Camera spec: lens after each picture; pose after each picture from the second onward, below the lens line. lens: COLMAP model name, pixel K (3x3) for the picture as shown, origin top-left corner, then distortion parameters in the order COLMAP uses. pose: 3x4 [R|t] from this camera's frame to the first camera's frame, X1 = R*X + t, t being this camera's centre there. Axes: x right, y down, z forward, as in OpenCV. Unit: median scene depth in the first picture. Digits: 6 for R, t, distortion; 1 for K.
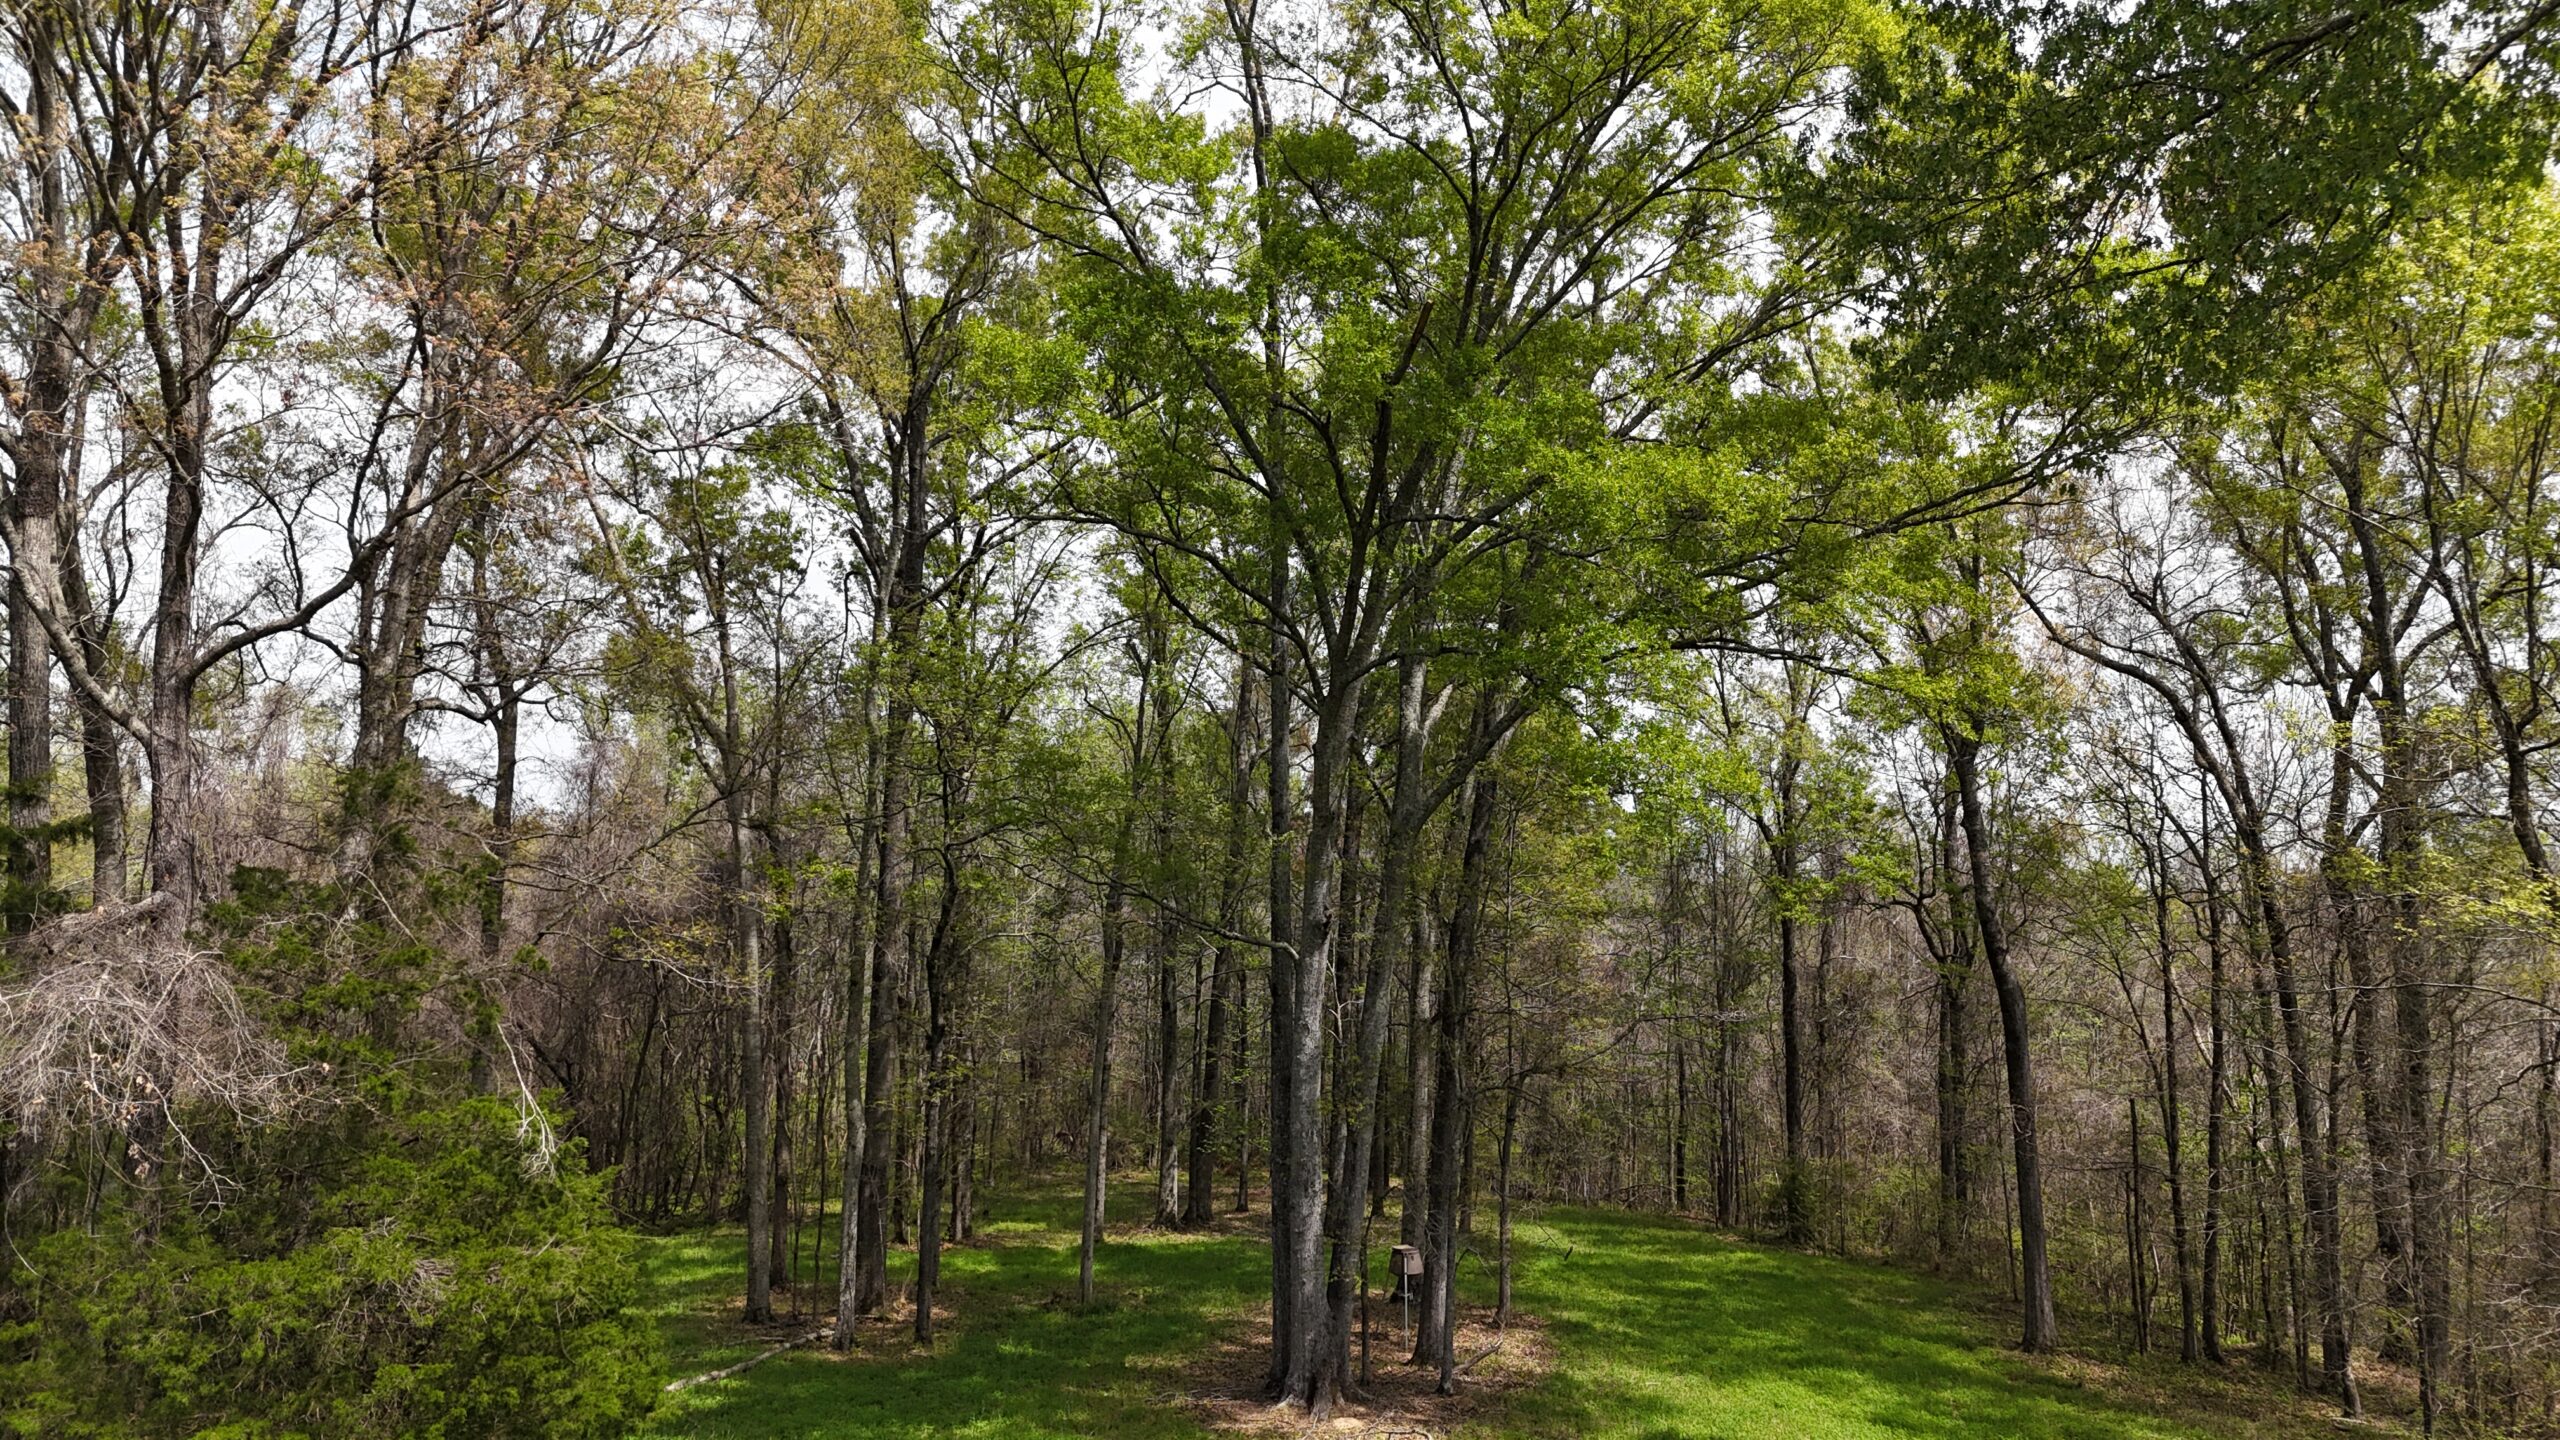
lens RADIAL K [[1857.3, 0, 1280.0], [0, 1857.3, 720.0], [0, 0, 1]] dist [0.071682, -0.067270]
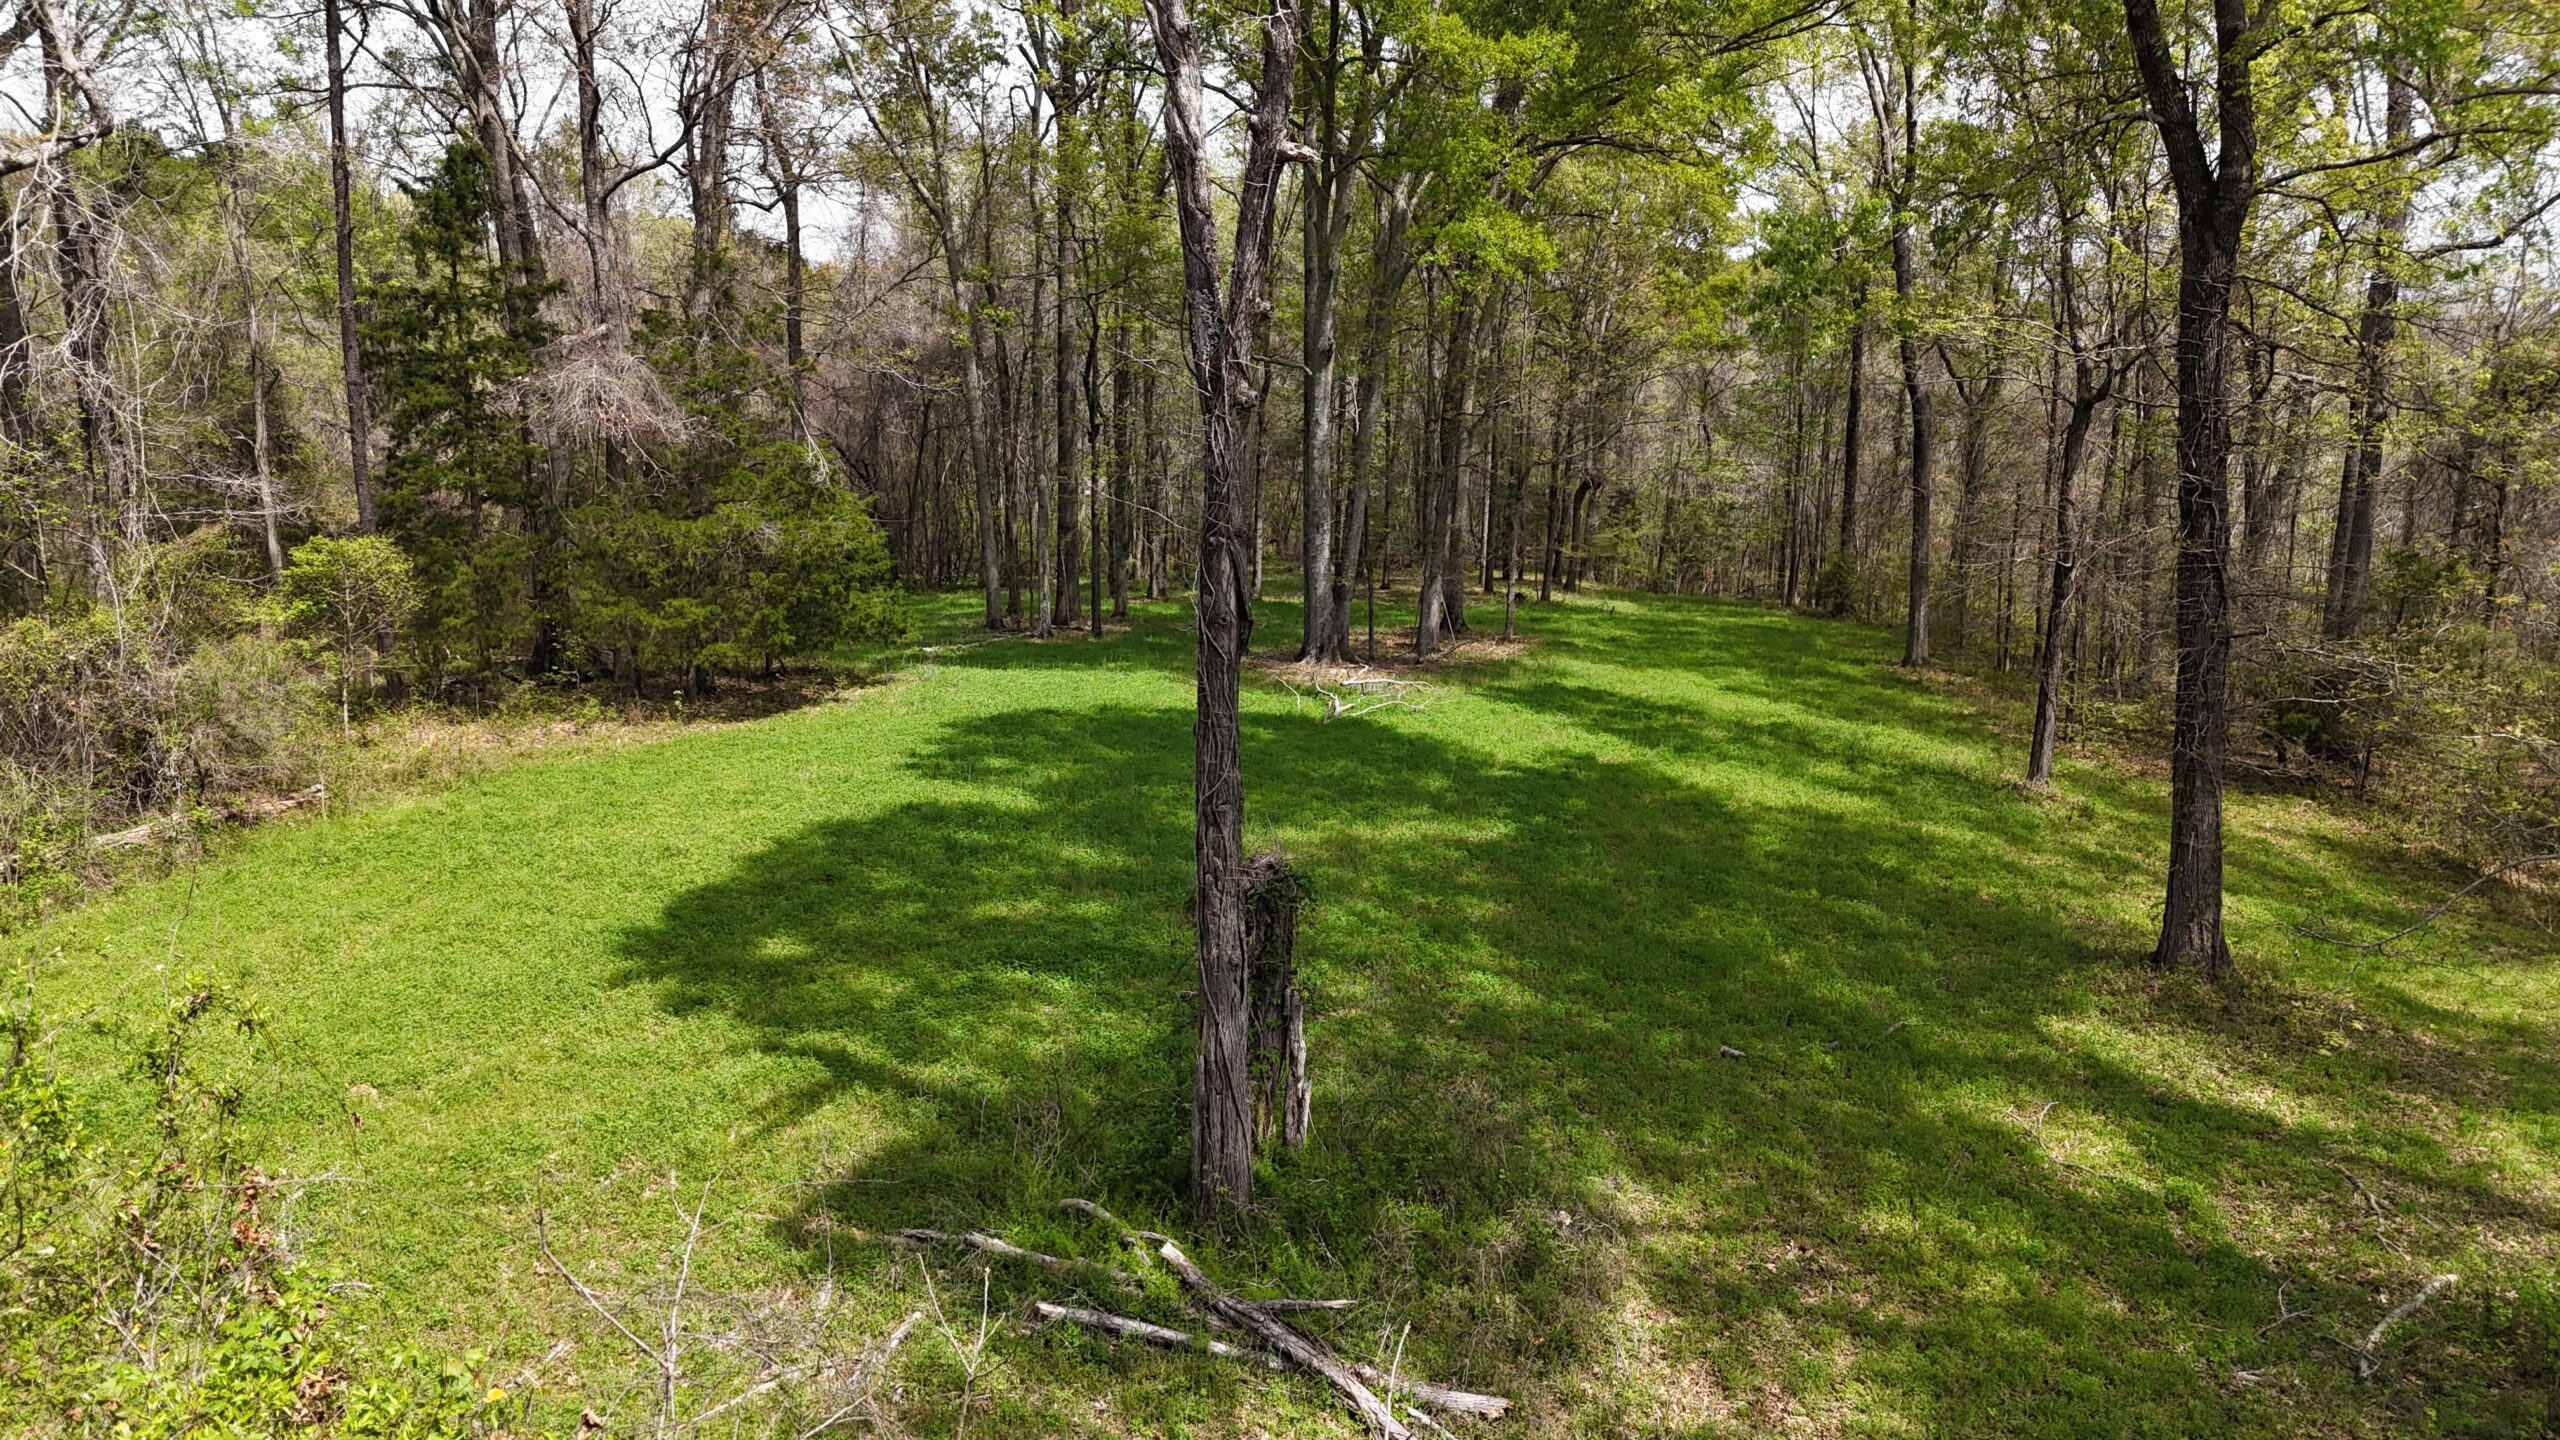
lens RADIAL K [[1857.3, 0, 1280.0], [0, 1857.3, 720.0], [0, 0, 1]] dist [0.071682, -0.067270]
pose [[0.988151, 0.023962, -0.151600, 0.300320], [0.021128, 0.957098, 0.288992, -0.047122], [0.152021, -0.288771, 0.945252, -0.654626]]
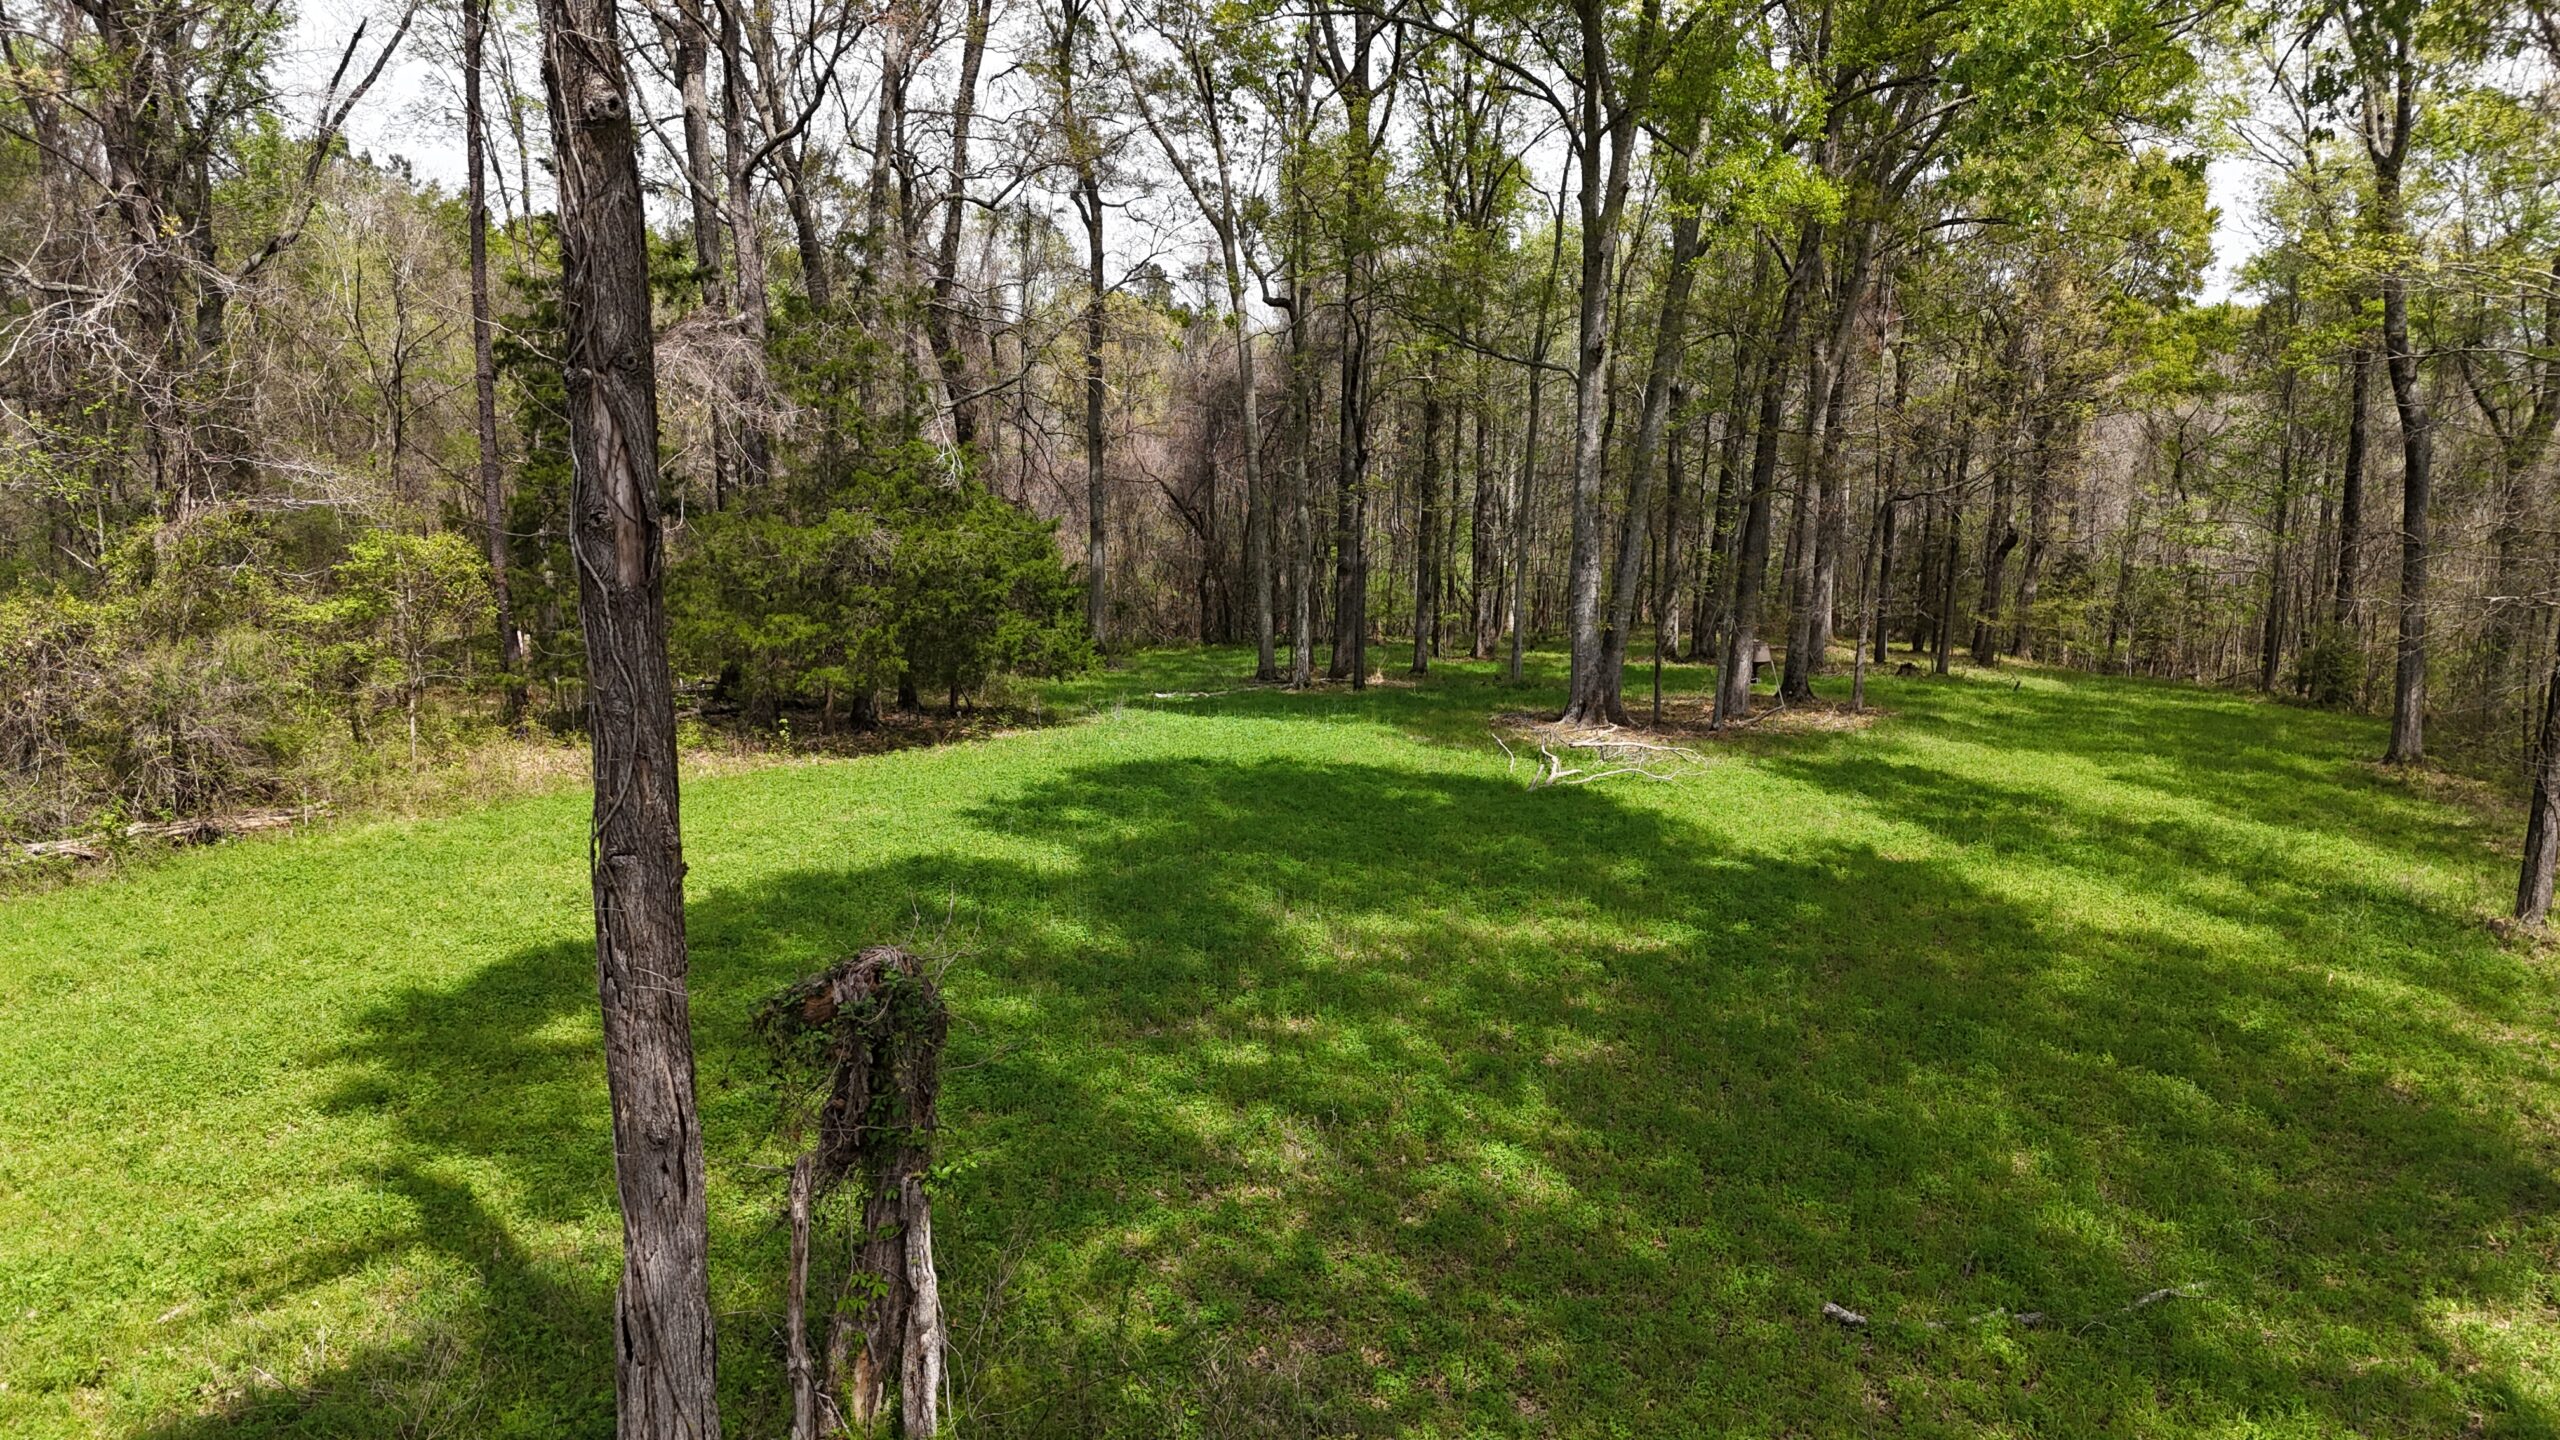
lens RADIAL K [[1878.9, 0, 1280.0], [0, 1878.9, 720.0], [0, 0, 1]] dist [0.034102, -0.003752]
pose [[0.921744, 0.053969, -0.384025, 0.443215], [0.043512, 0.969622, 0.240705, 0.057353], [0.385350, -0.238578, 0.891396, -0.330697]]
